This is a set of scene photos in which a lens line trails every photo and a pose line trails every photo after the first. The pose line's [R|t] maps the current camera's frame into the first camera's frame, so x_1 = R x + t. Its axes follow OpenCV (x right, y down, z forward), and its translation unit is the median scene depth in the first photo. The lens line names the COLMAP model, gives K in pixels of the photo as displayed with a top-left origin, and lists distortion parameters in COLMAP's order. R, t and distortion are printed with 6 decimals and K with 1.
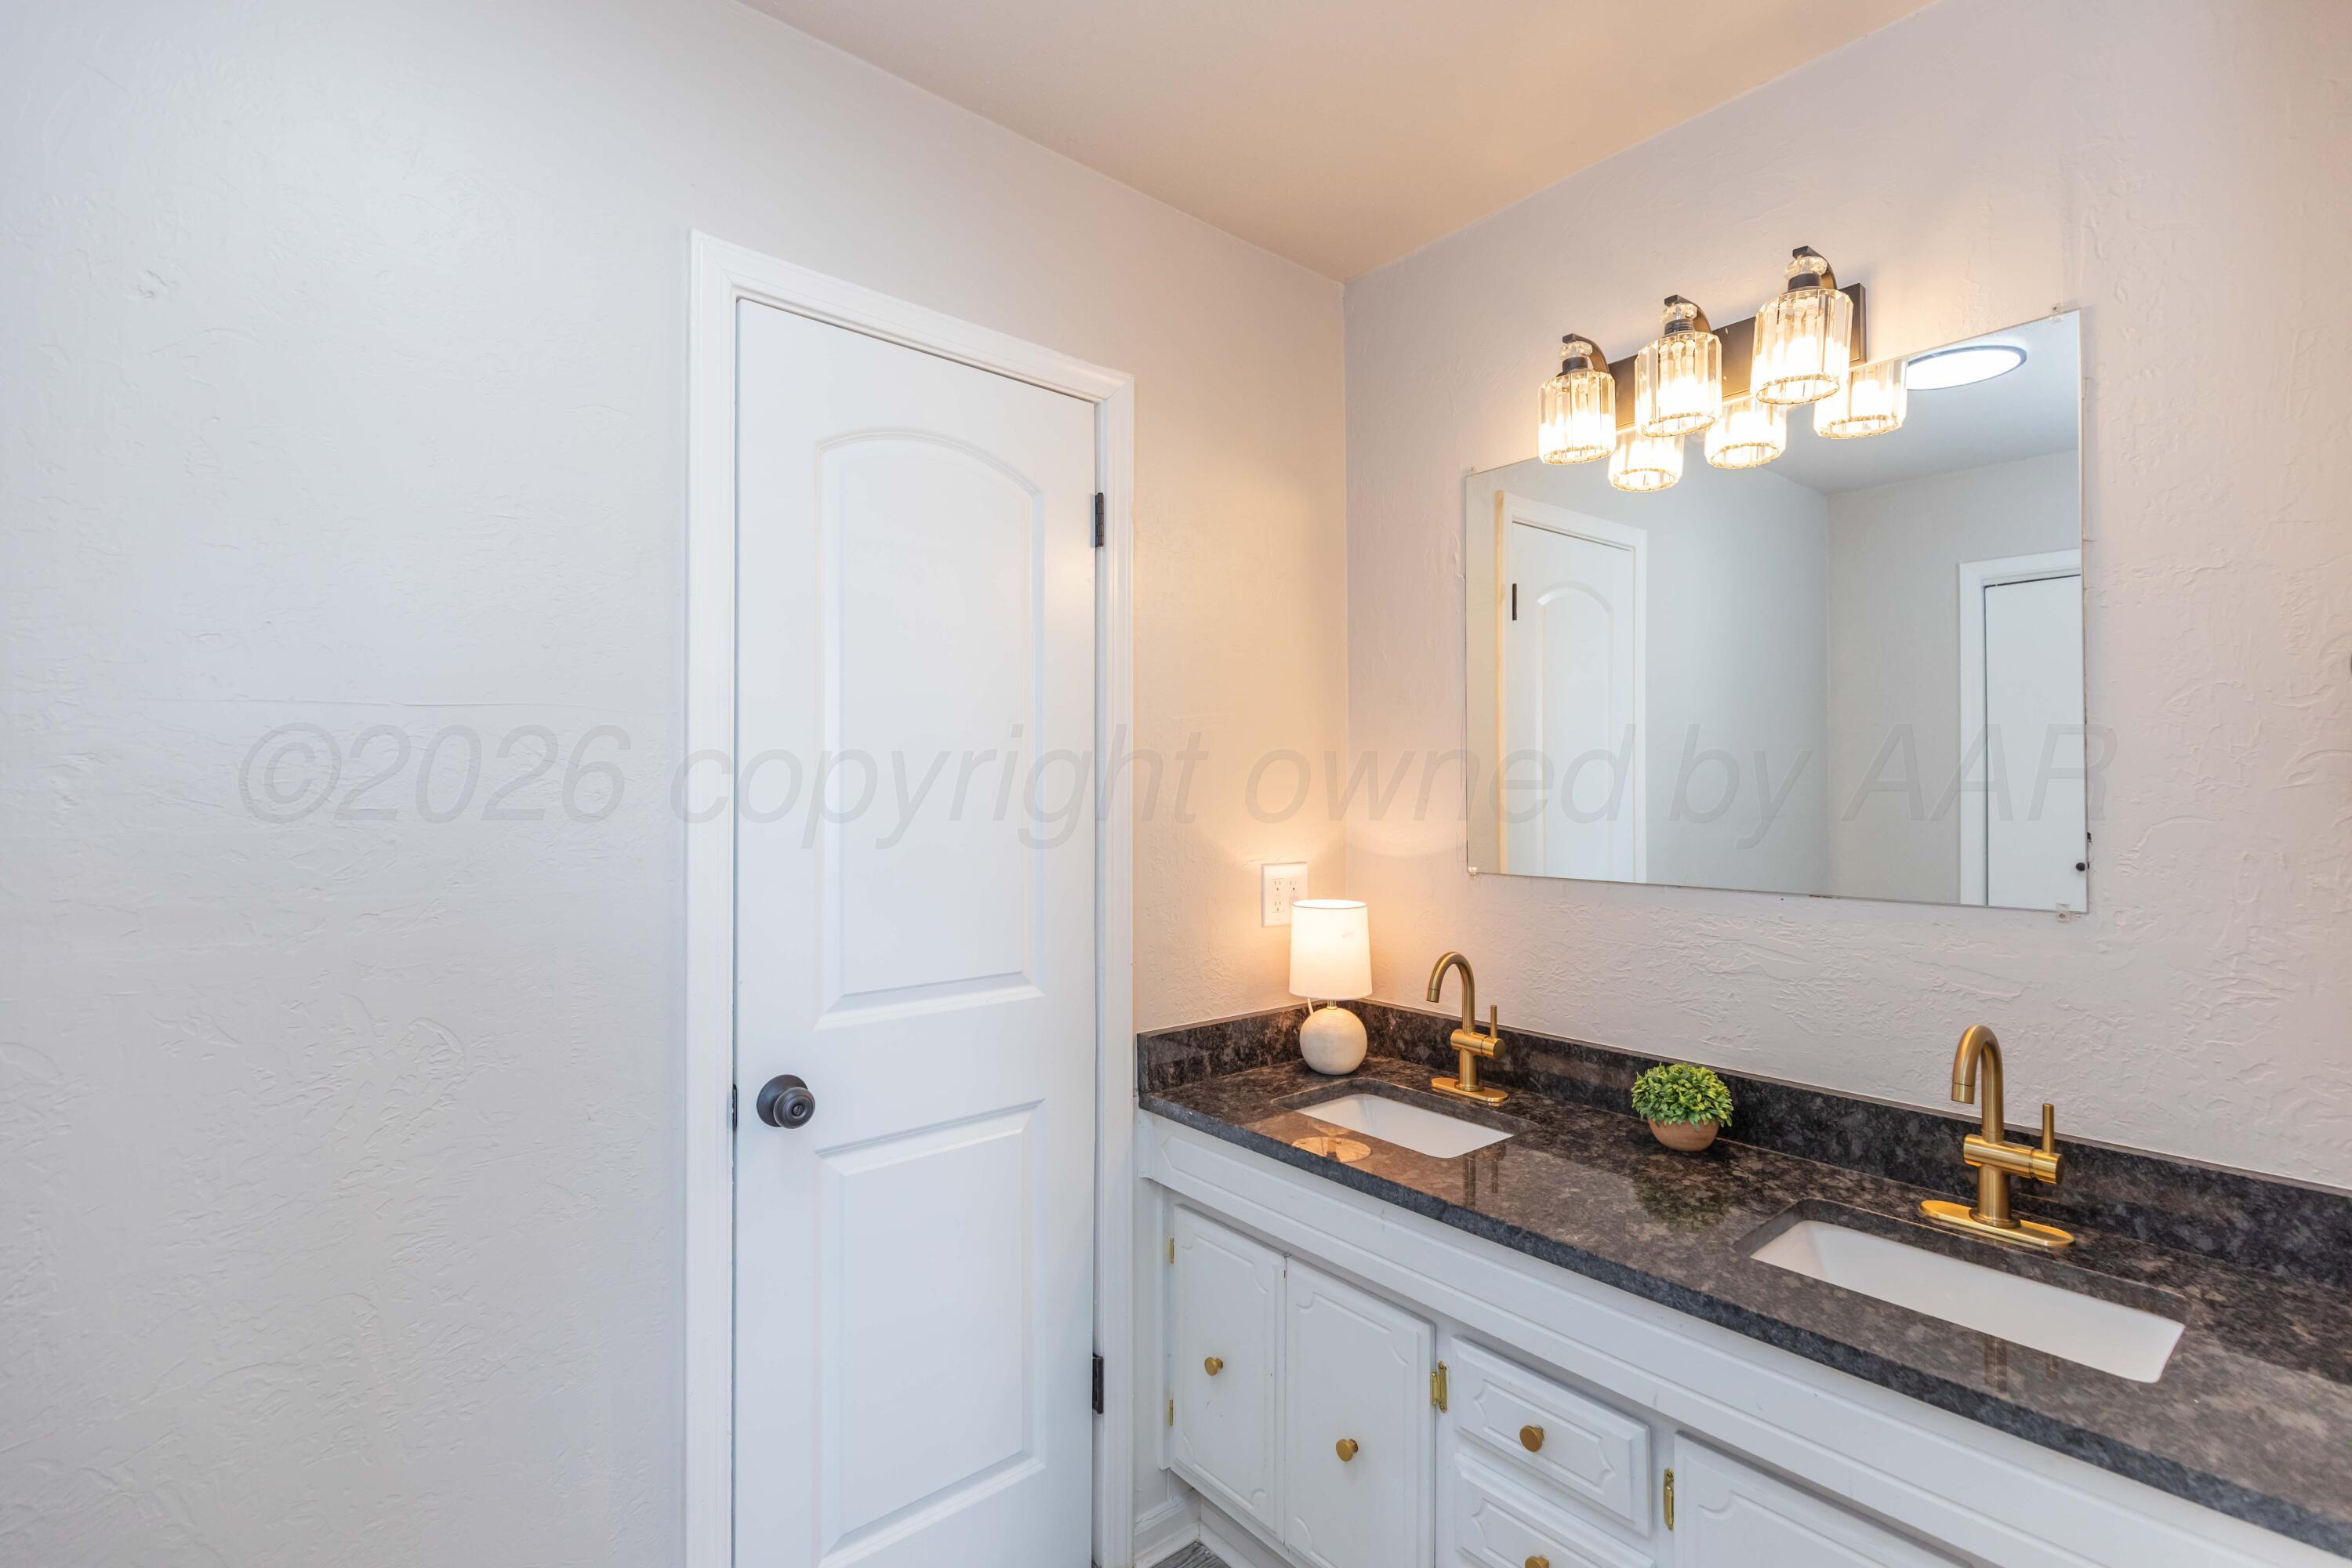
lens RADIAL K [[1047.9, 0, 1178.4], [0, 1047.9, 787.4], [0, 0, 1]] dist [-0.000072, 0.000073]
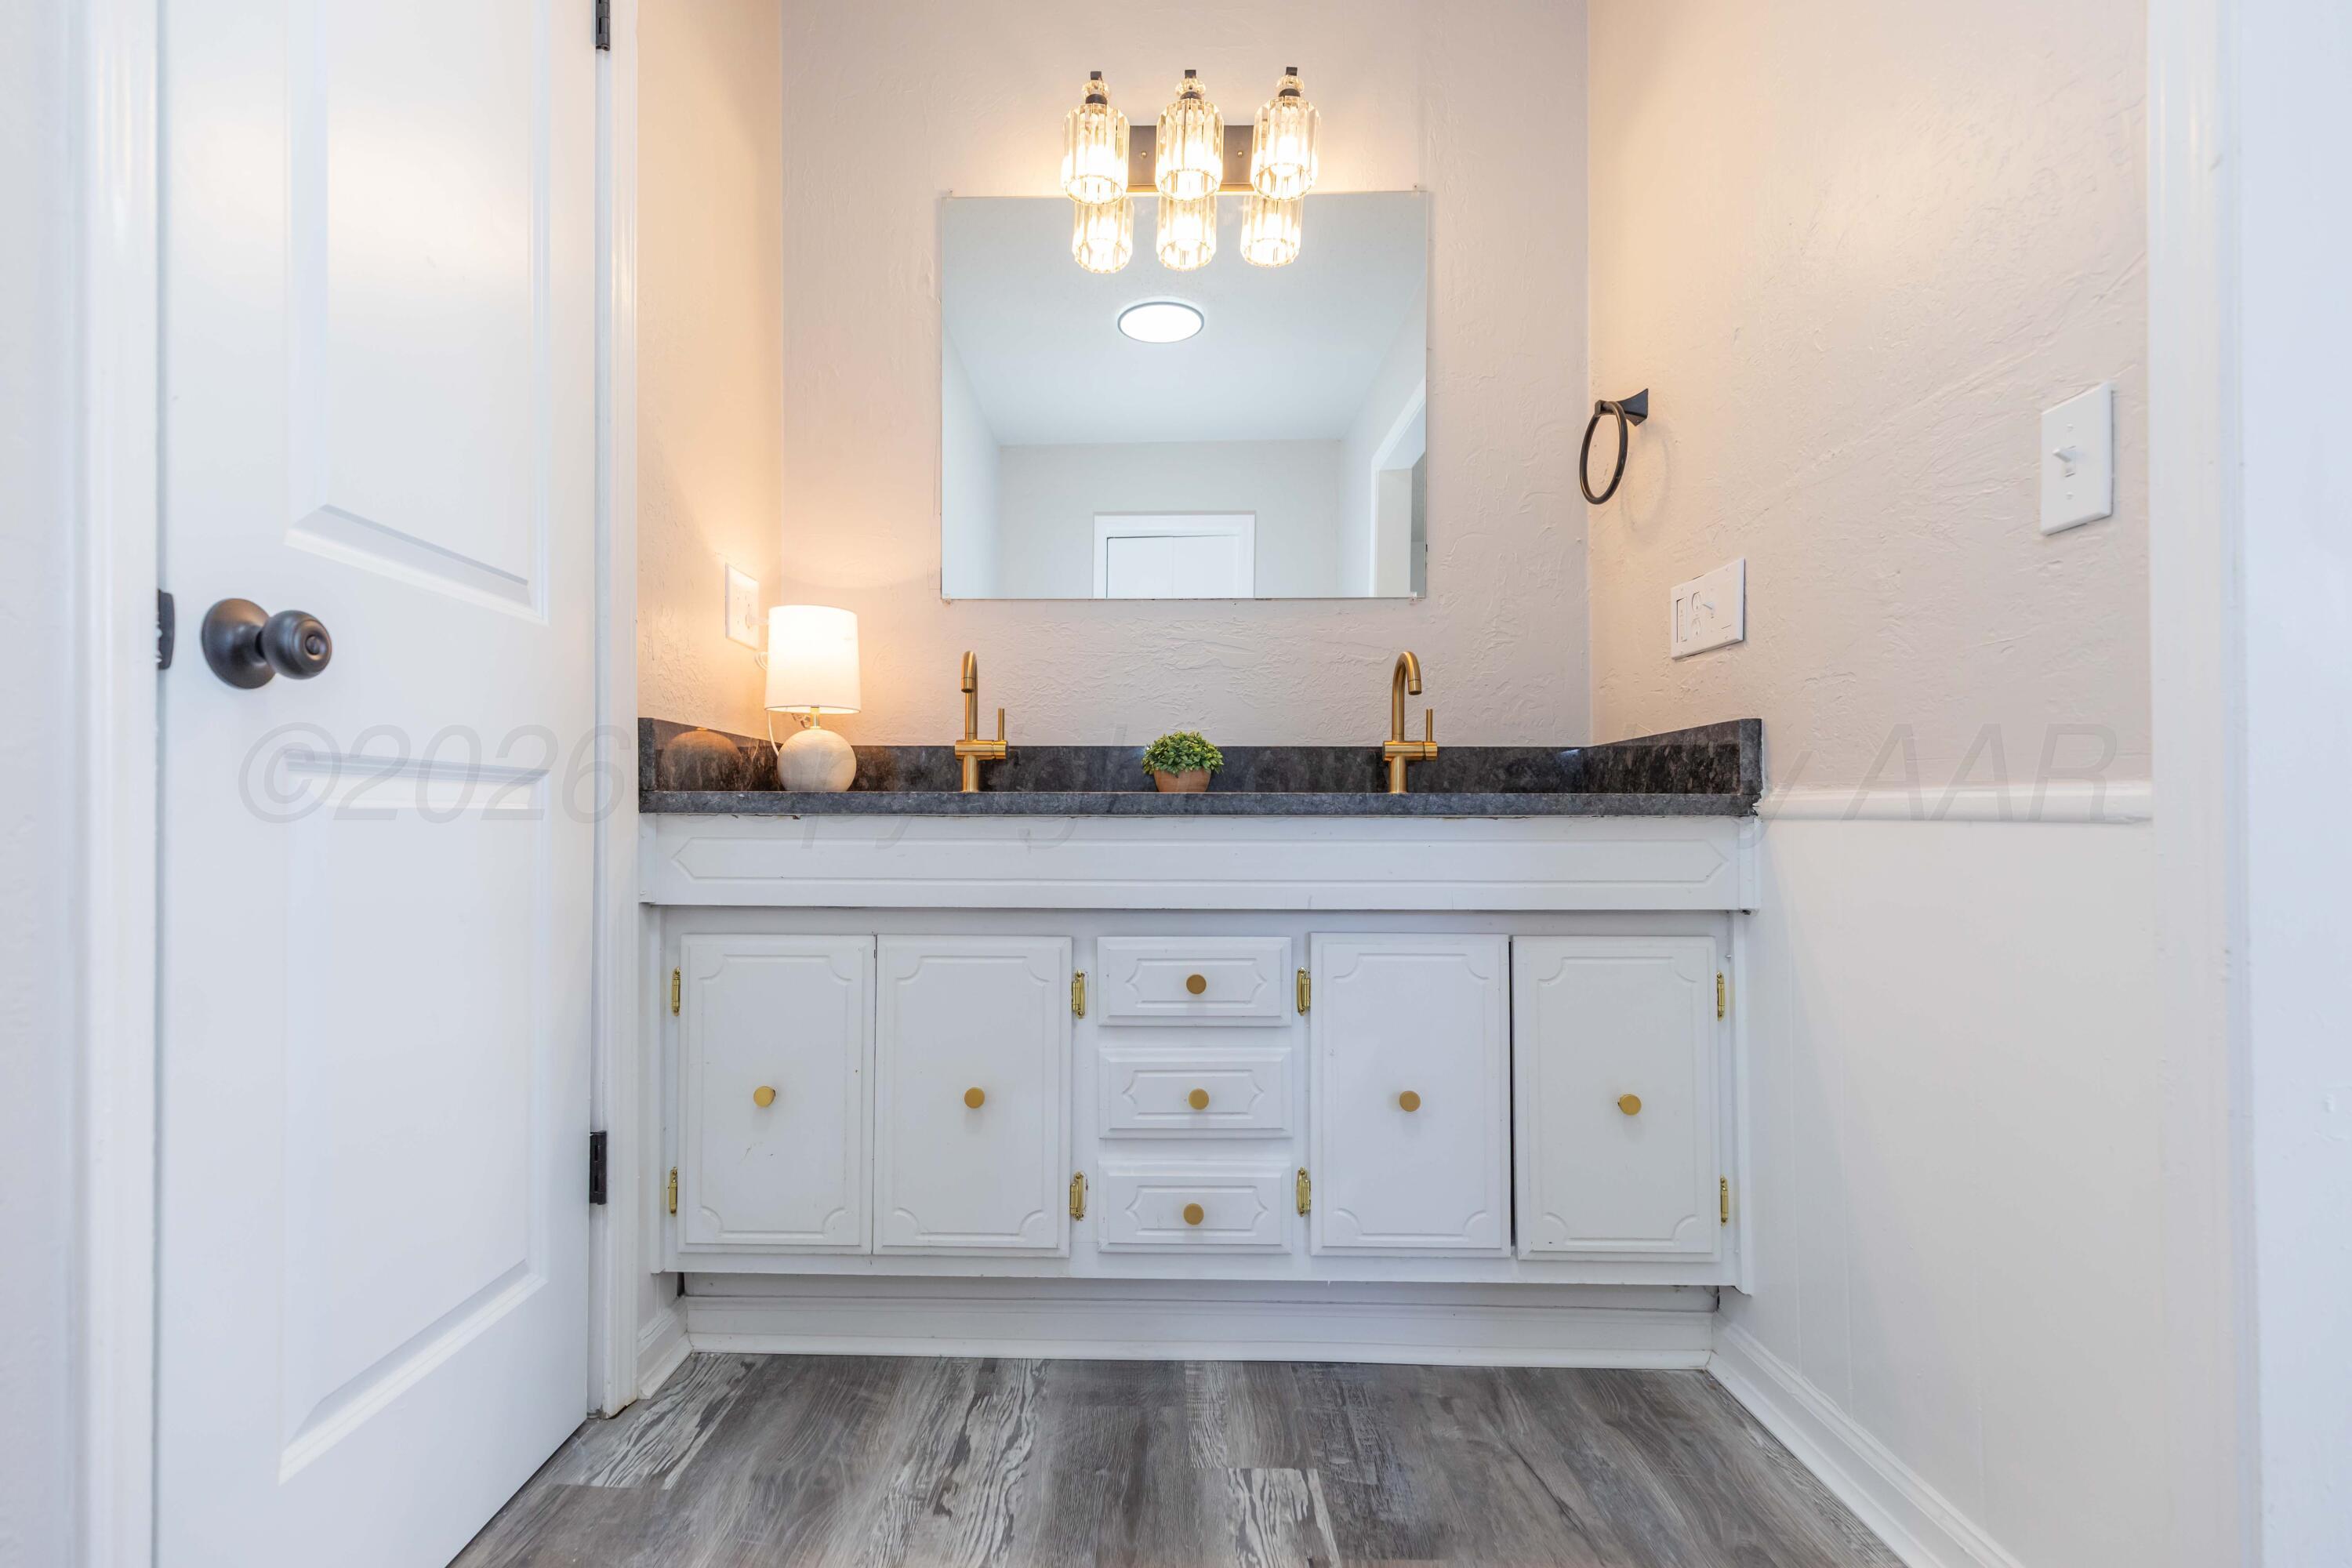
lens RADIAL K [[1047.9, 0, 1183.4], [0, 1047.9, 789.3], [0, 0, 1]] dist [-0.000072, 0.000073]
pose [[0.669033, -0.001513, 0.743231, -0.354951], [-0.012300, 0.999838, 0.013106, 0.282482], [-0.743131, -0.017910, 0.668906, 0.188943]]
